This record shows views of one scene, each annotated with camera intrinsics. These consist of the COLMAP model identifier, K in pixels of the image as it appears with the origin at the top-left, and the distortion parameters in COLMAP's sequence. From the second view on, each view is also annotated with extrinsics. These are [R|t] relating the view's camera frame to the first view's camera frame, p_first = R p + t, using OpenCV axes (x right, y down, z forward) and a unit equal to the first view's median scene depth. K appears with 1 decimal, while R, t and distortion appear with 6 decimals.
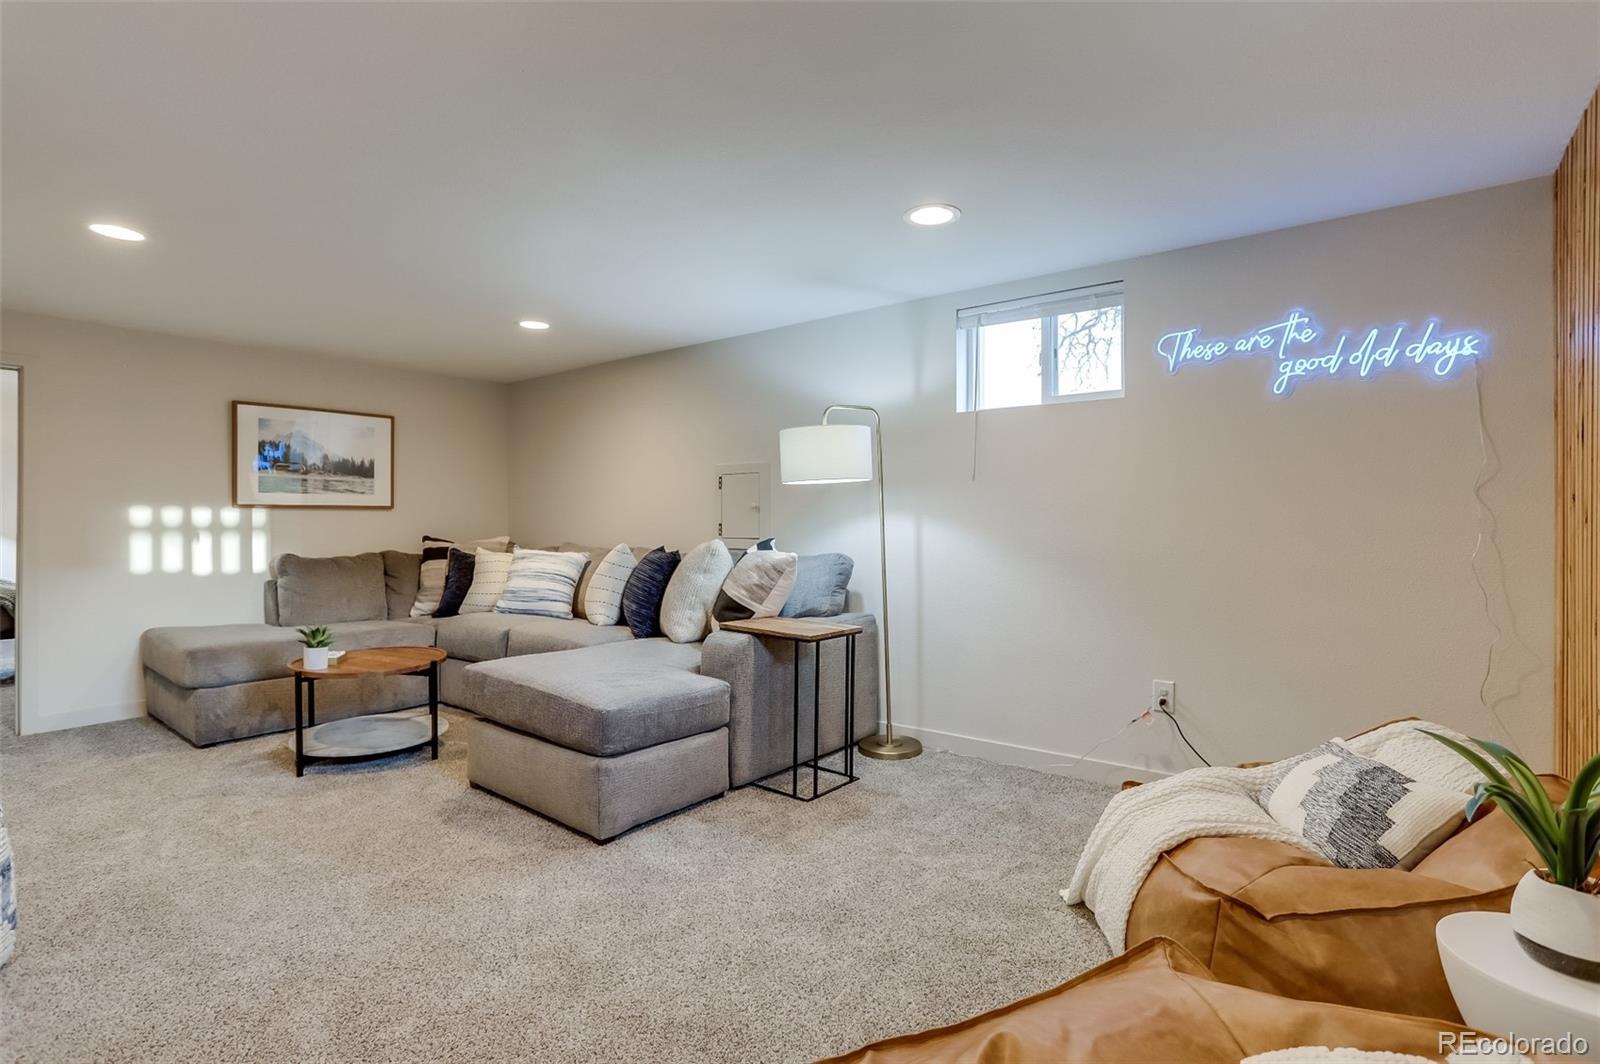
lens RADIAL K [[780.8, 0, 792.6], [0, 780.8, 519.0], [0, 0, 1]] dist [-0.048615, 0.028269]
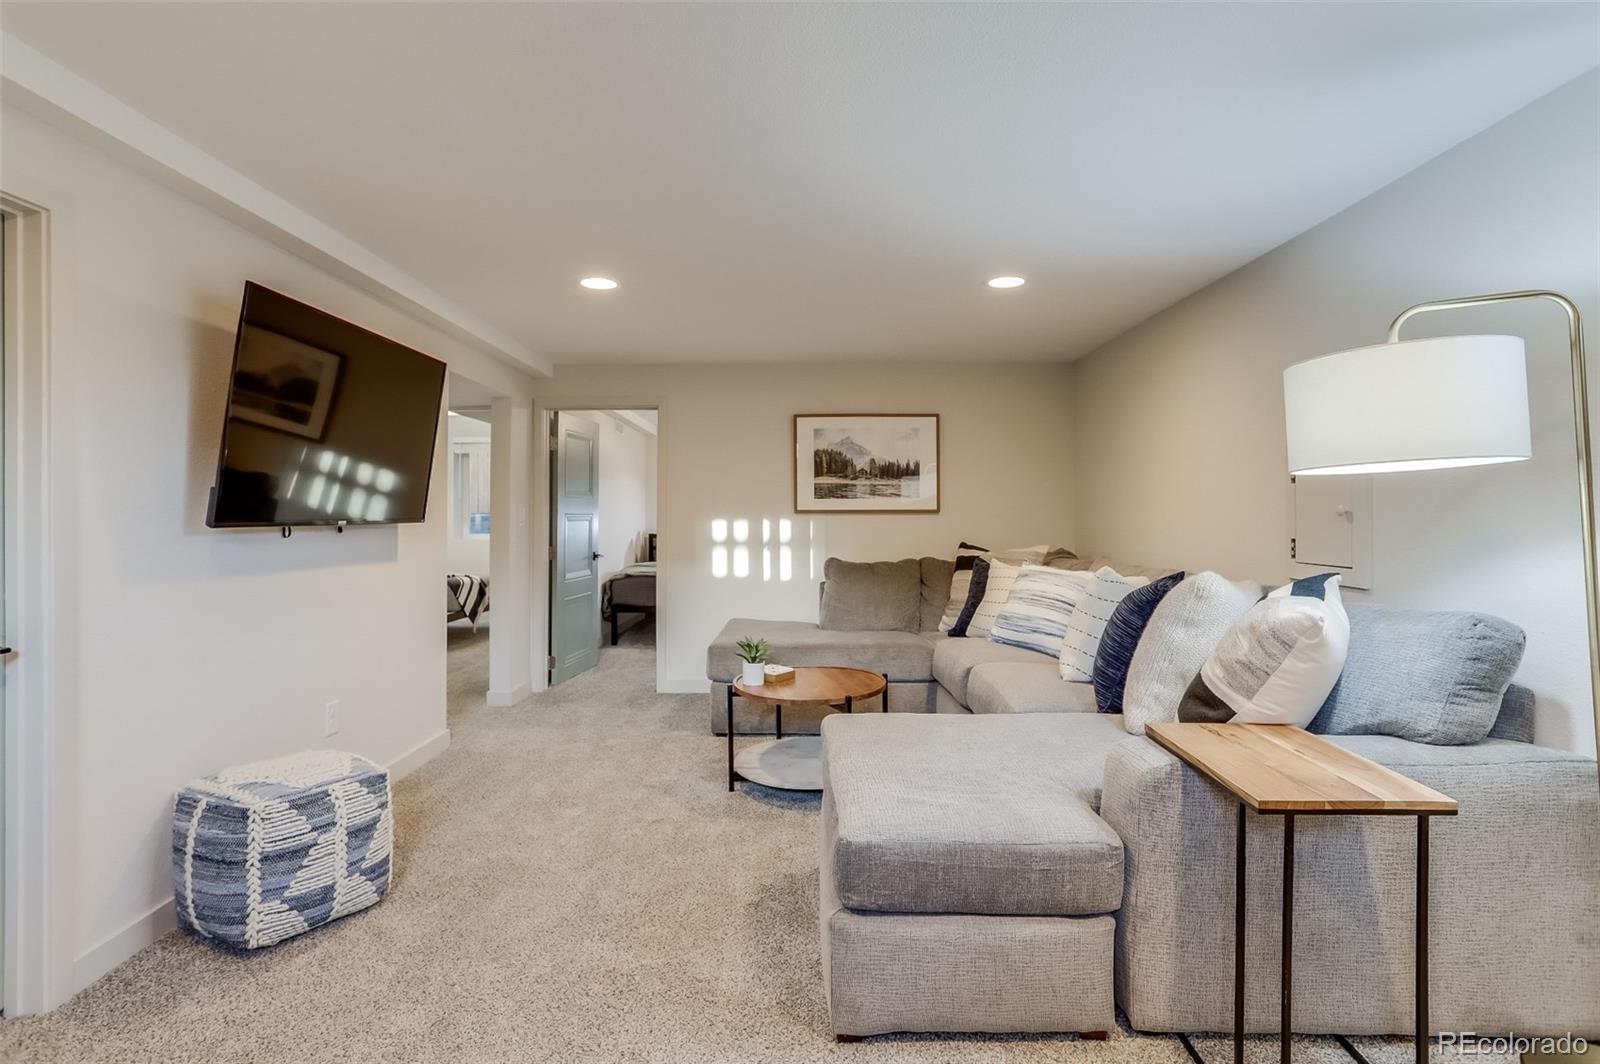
lens RADIAL K [[780.8, 0, 796.7], [0, 780.8, 512.2], [0, 0, 1]] dist [-0.048615, 0.028269]
pose [[0.619422, -0.002480, -0.785054, 0.181126], [0.003668, 0.999993, -0.000265, -0.021146], [0.785050, -0.002716, 0.619427, 0.418011]]
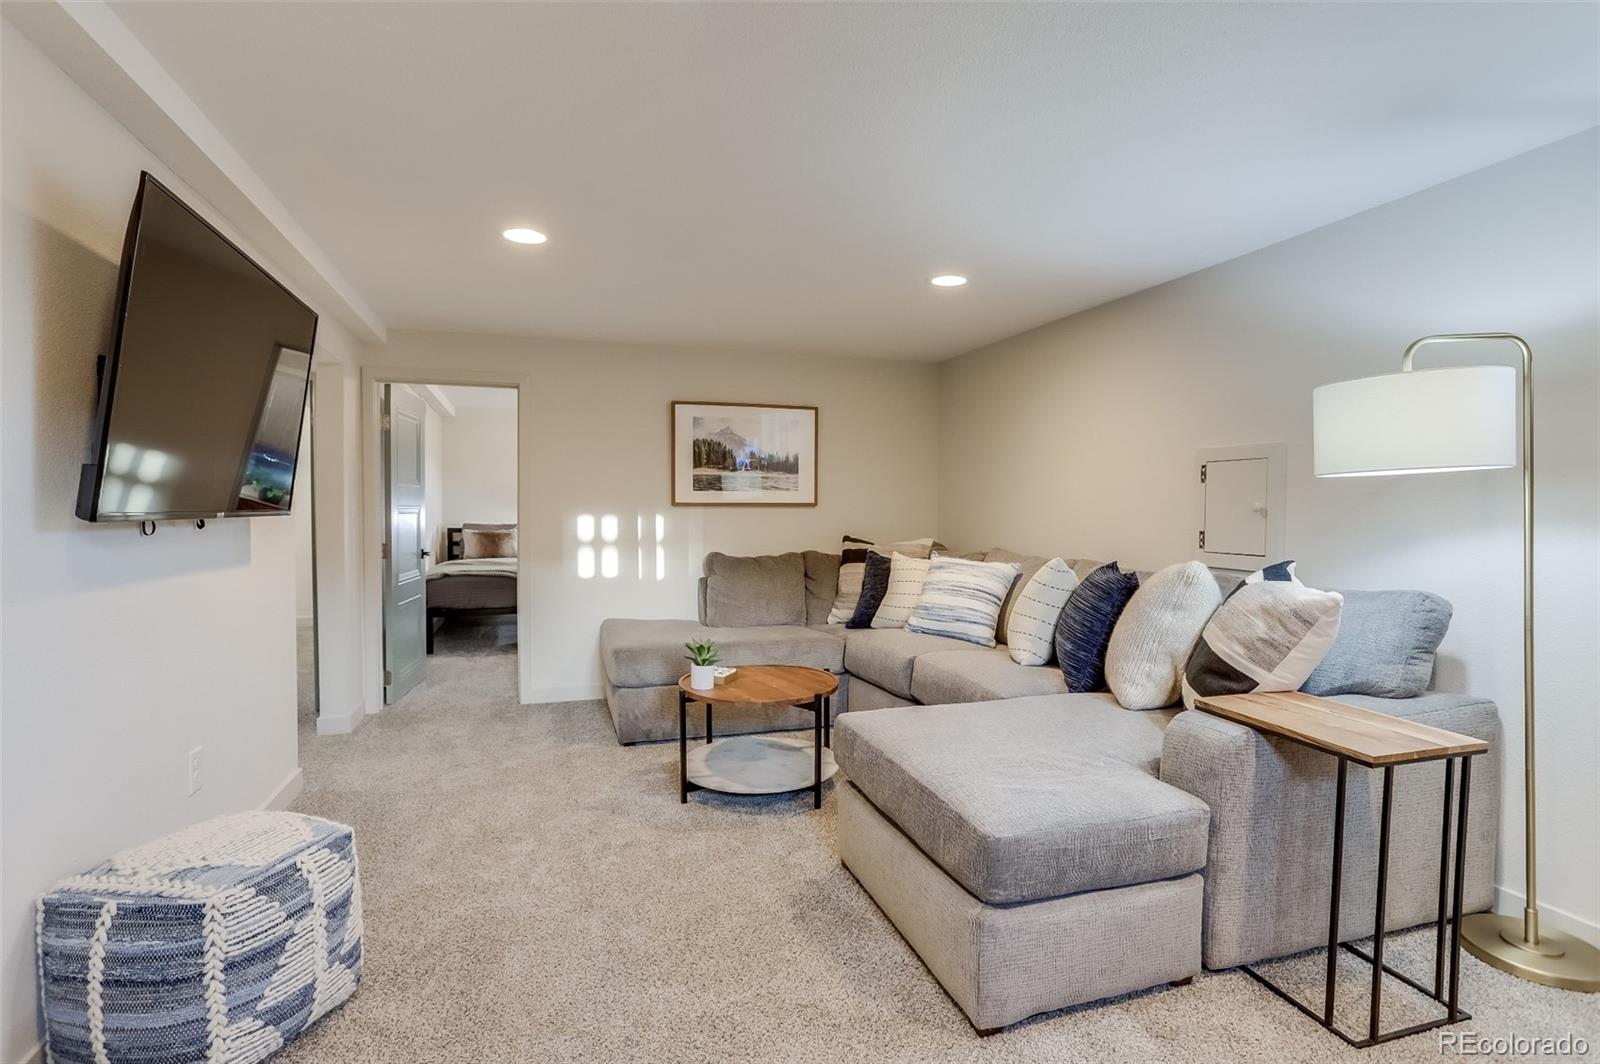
lens RADIAL K [[780.8, 0, 800.1], [0, 780.8, 542.4], [0, 0, 1]] dist [-0.048615, 0.028269]
pose [[0.840257, 0.028292, -0.541449, -0.025685], [-0.003602, 0.998907, 0.046605, -0.020378], [0.542176, -0.037210, 0.839441, 0.282370]]
